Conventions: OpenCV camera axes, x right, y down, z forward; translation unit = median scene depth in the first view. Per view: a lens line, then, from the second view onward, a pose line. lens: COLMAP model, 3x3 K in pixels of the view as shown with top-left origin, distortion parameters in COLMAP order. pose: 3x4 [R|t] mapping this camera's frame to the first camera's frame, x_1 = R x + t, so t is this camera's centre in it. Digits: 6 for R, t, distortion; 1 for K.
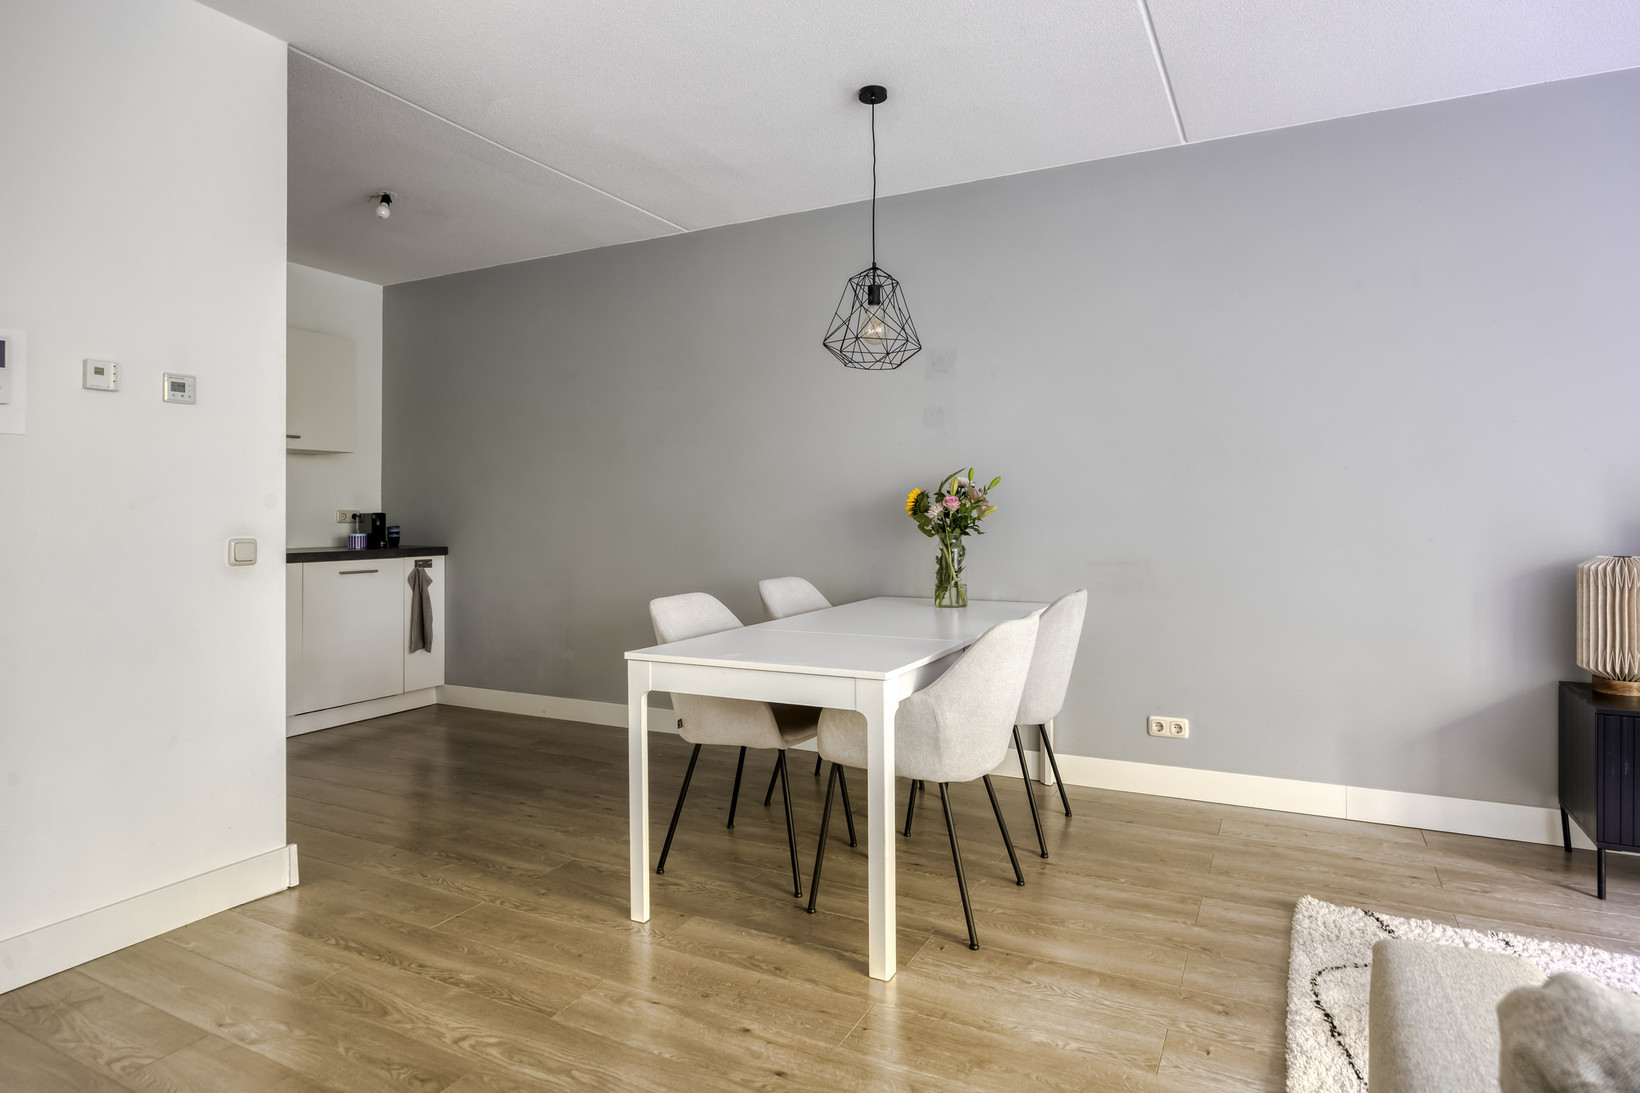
lens RADIAL K [[901.9, 0, 855.3], [0, 901.9, 507.8], [0, 0, 1]] dist [-0.005662, -0.003148]
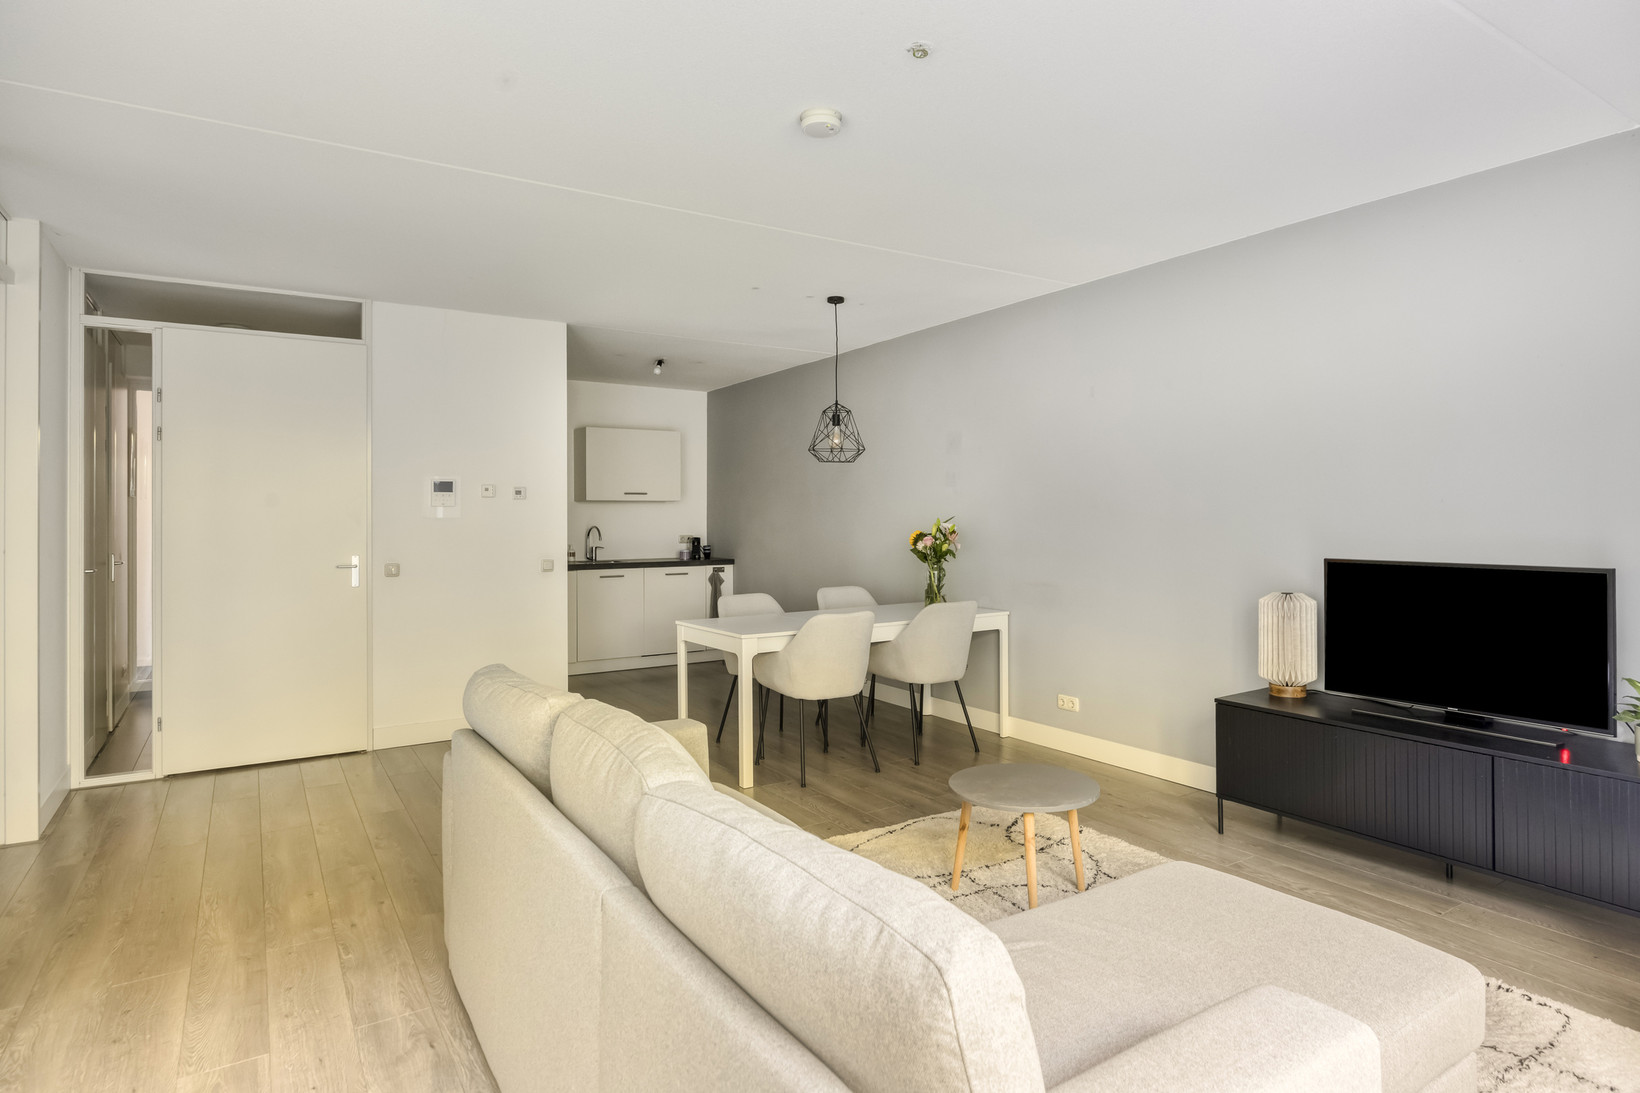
lens RADIAL K [[901.9, 0, 855.3], [0, 901.9, 507.8], [0, 0, 1]] dist [-0.005662, -0.003148]
pose [[0.869925, -0.008263, -0.493115, 0.813459], [0.006234, 0.999964, -0.005759, -0.057346], [0.493145, 0.001936, 0.869945, -0.410913]]
